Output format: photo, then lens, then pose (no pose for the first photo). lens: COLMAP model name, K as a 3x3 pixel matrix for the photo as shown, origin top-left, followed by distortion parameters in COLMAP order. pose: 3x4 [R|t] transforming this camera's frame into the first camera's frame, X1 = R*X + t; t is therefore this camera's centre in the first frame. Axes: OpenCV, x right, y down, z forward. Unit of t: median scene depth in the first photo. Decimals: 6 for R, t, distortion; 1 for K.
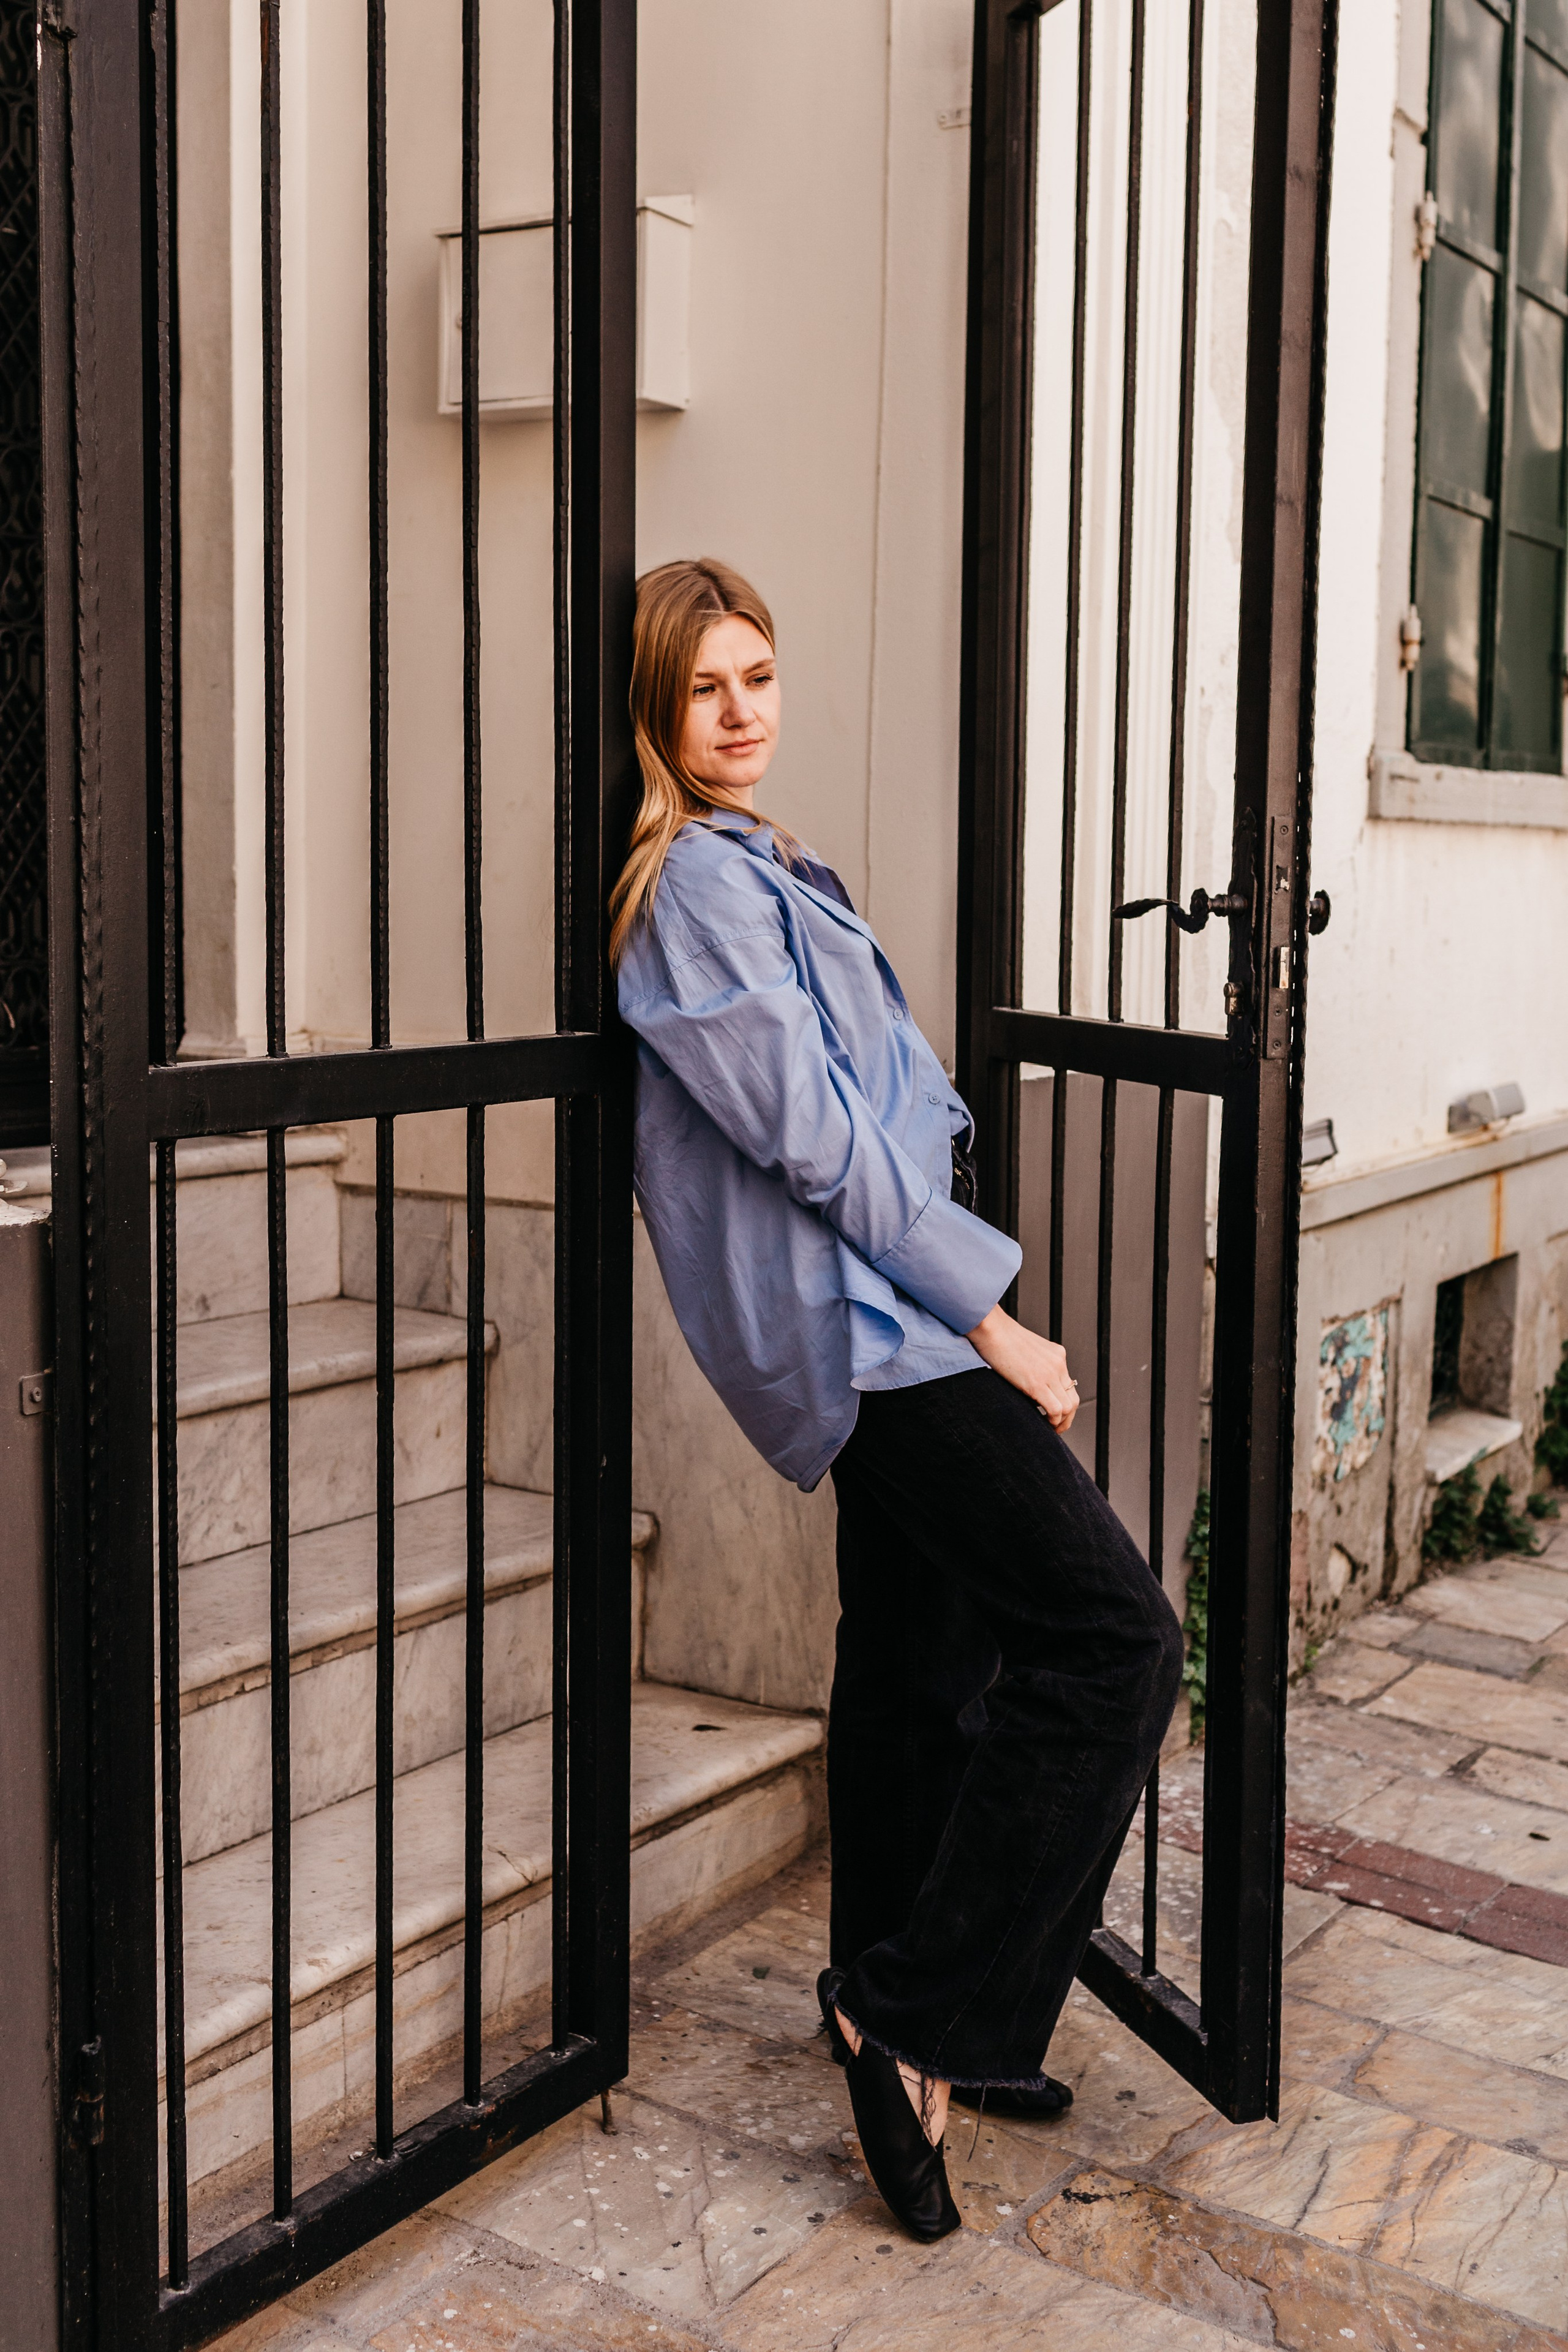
lens RADIAL K [[2549.0, 0, 763.4], [0, 2549.0, 1147.7], [0, 0, 1]] dist [0.009021, -0.011178]
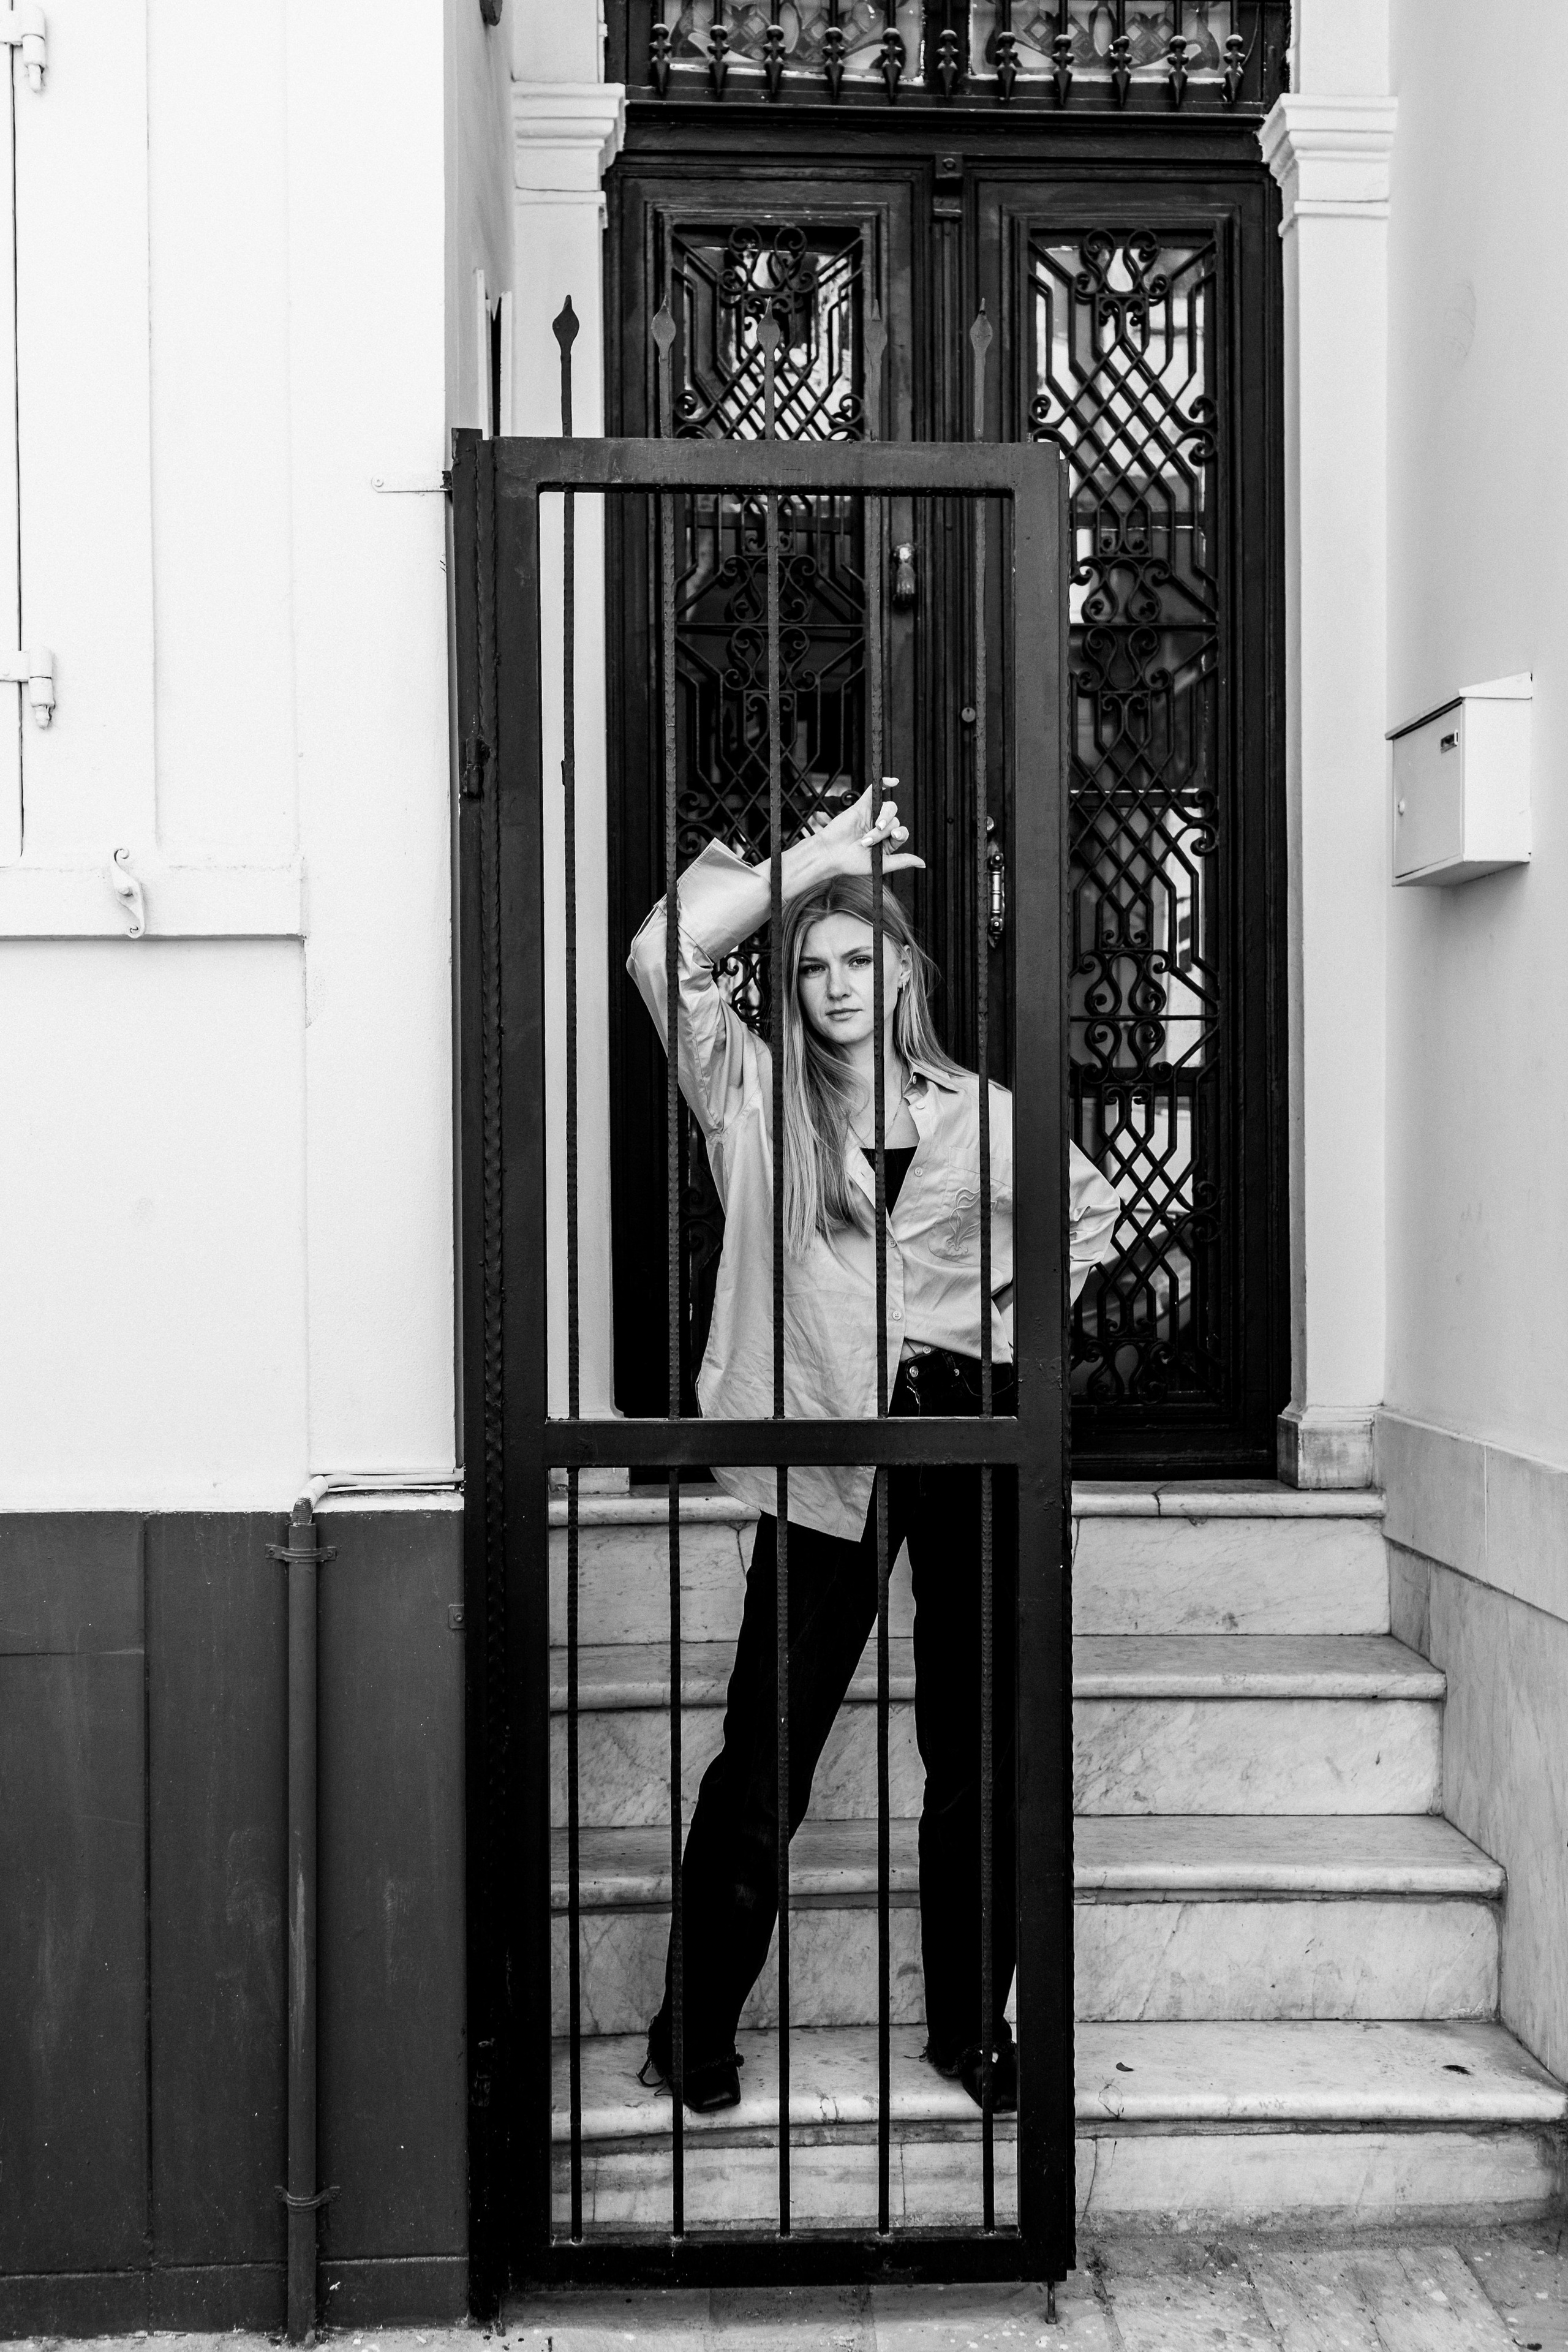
lens RADIAL K [[2381.5, 0, 811.0], [0, 2381.5, 1238.4], [0, 0, 1]] dist [0.002363, -0.000656]
pose [[0.590718, 0.002178, -0.806875, 0.691278], [-0.079418, 0.995298, -0.055456, -0.049939], [0.802960, 0.096840, 0.588113, 0.165094]]
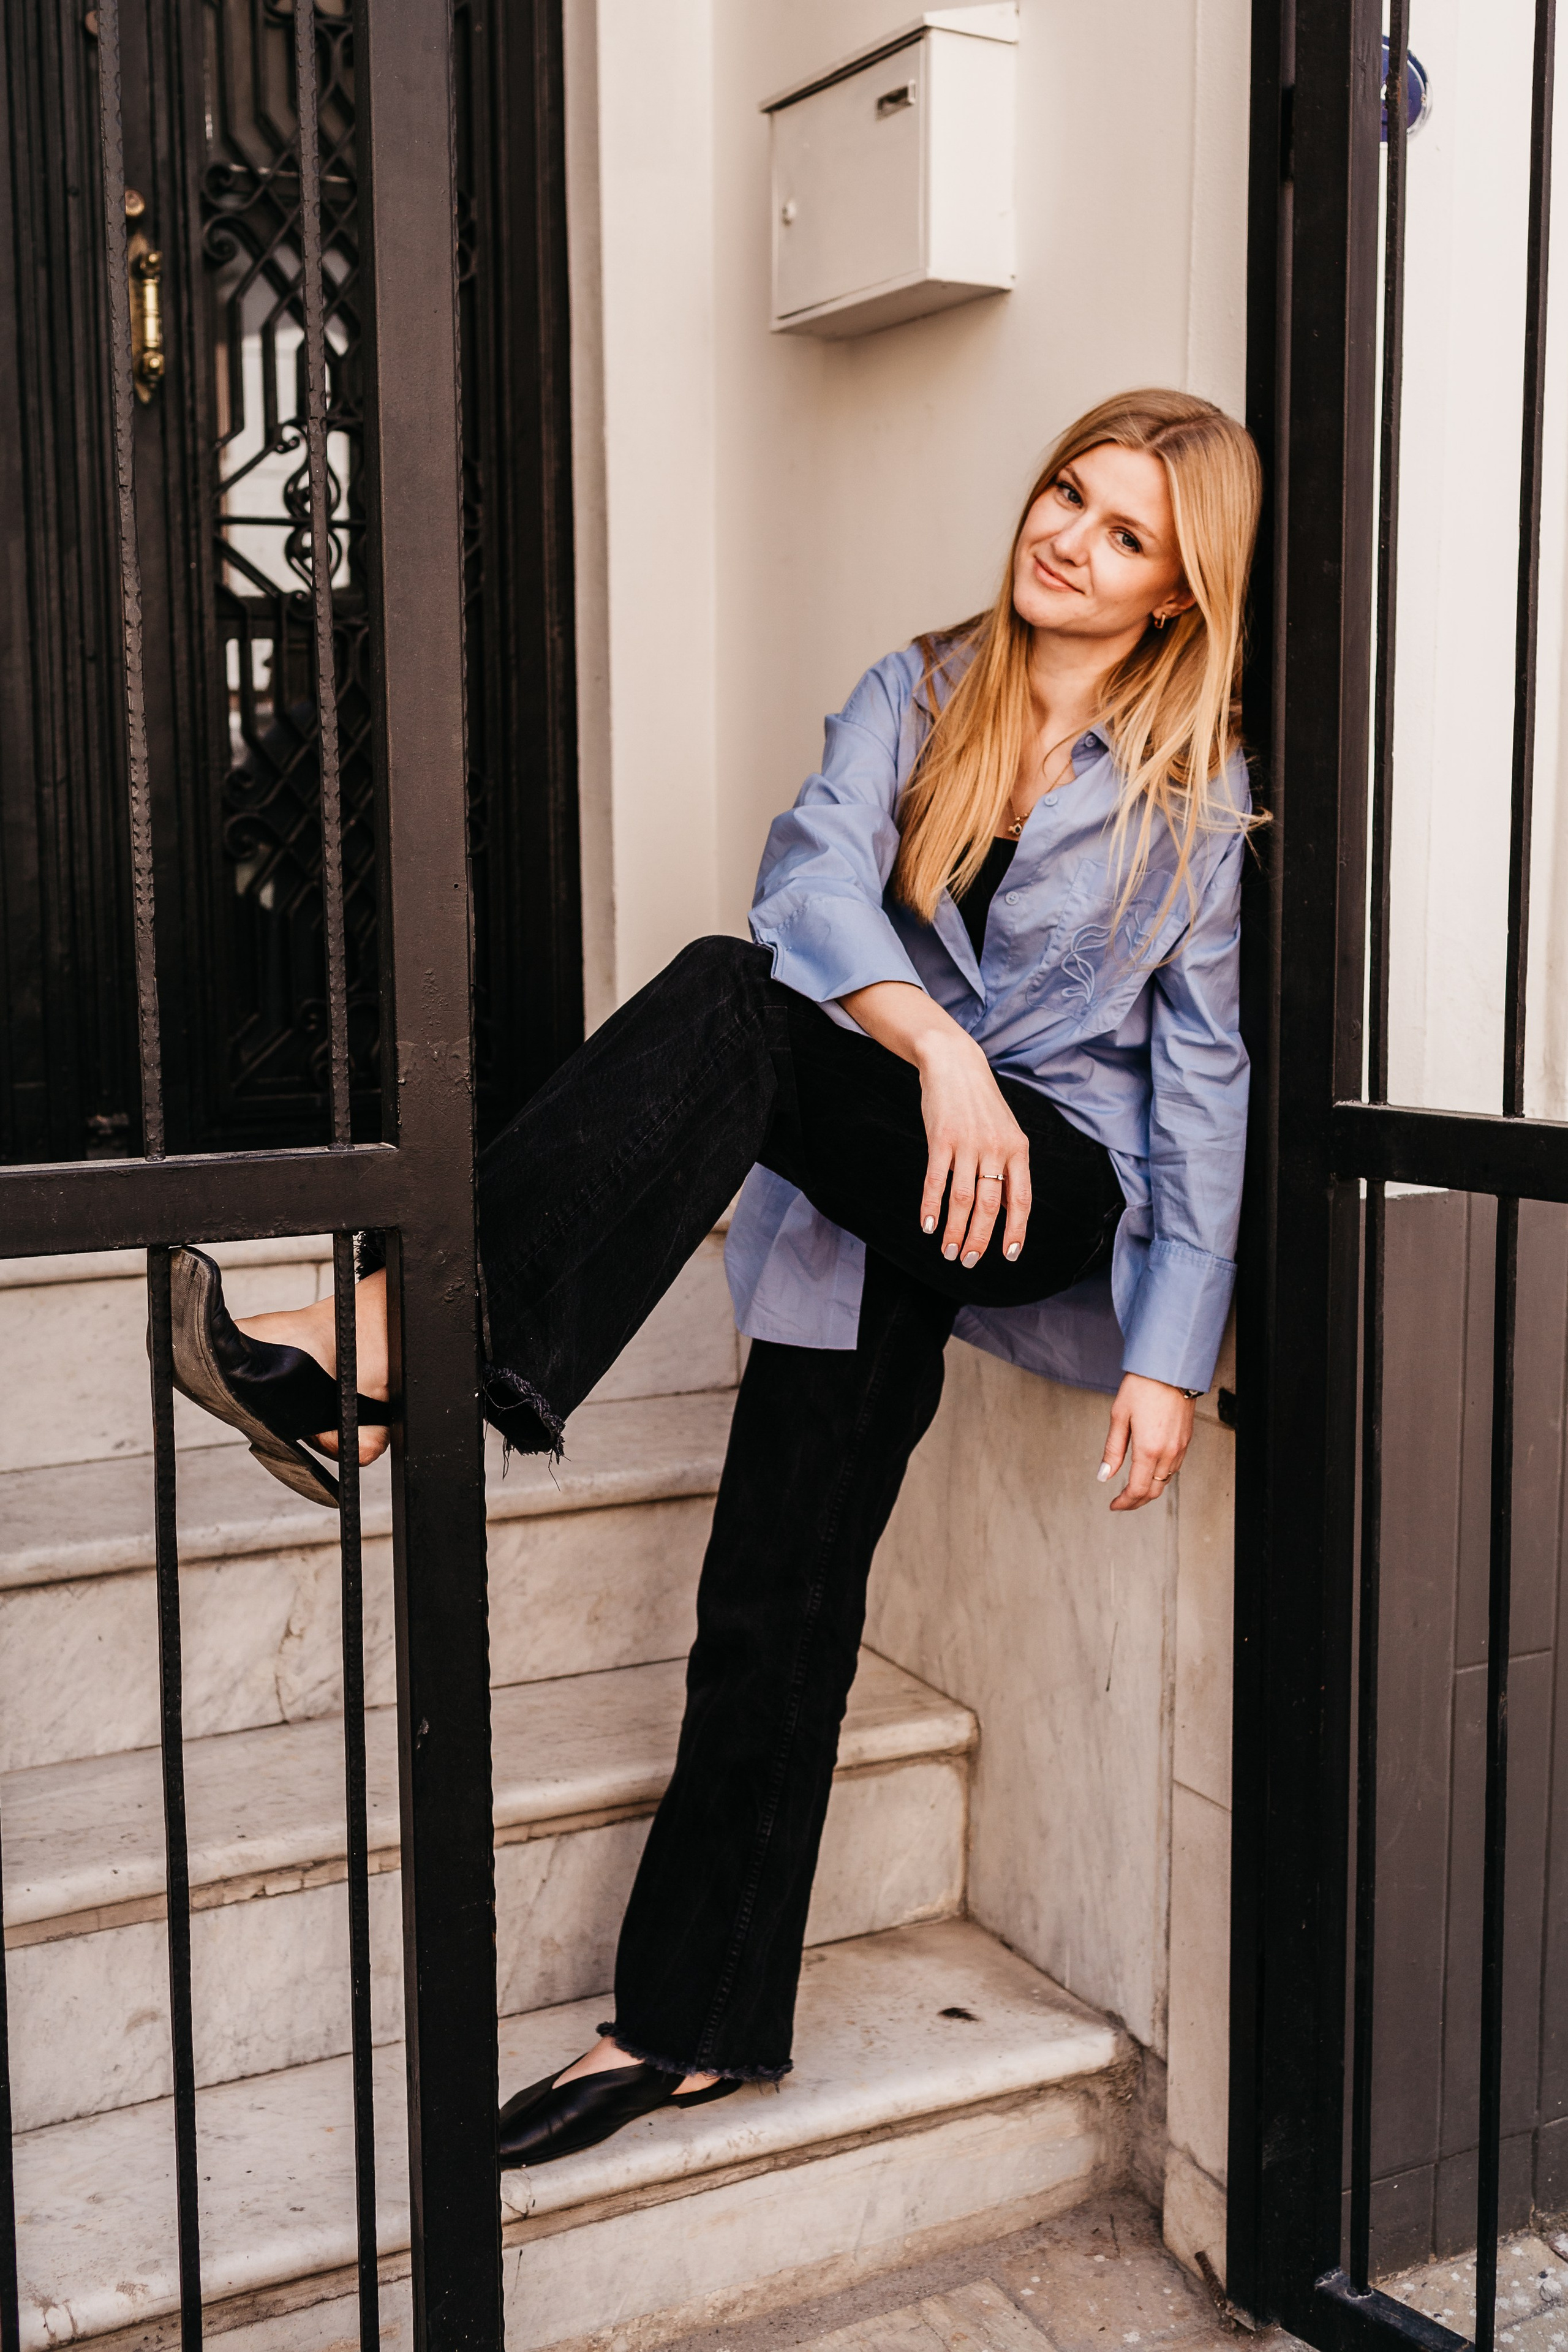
lens RADIAL K [[2460.9, 0, 827.0], [0, 2460.9, 1096.4], [0, 0, 1]] dist [-0.002946, 0.010108]
pose [[0.877255, 0.037636, -0.478546, 0.314655], [-0.039087, 0.999212, 0.006931, -0.057161], [0.478430, 0.012625, 0.878035, 0.358457]]
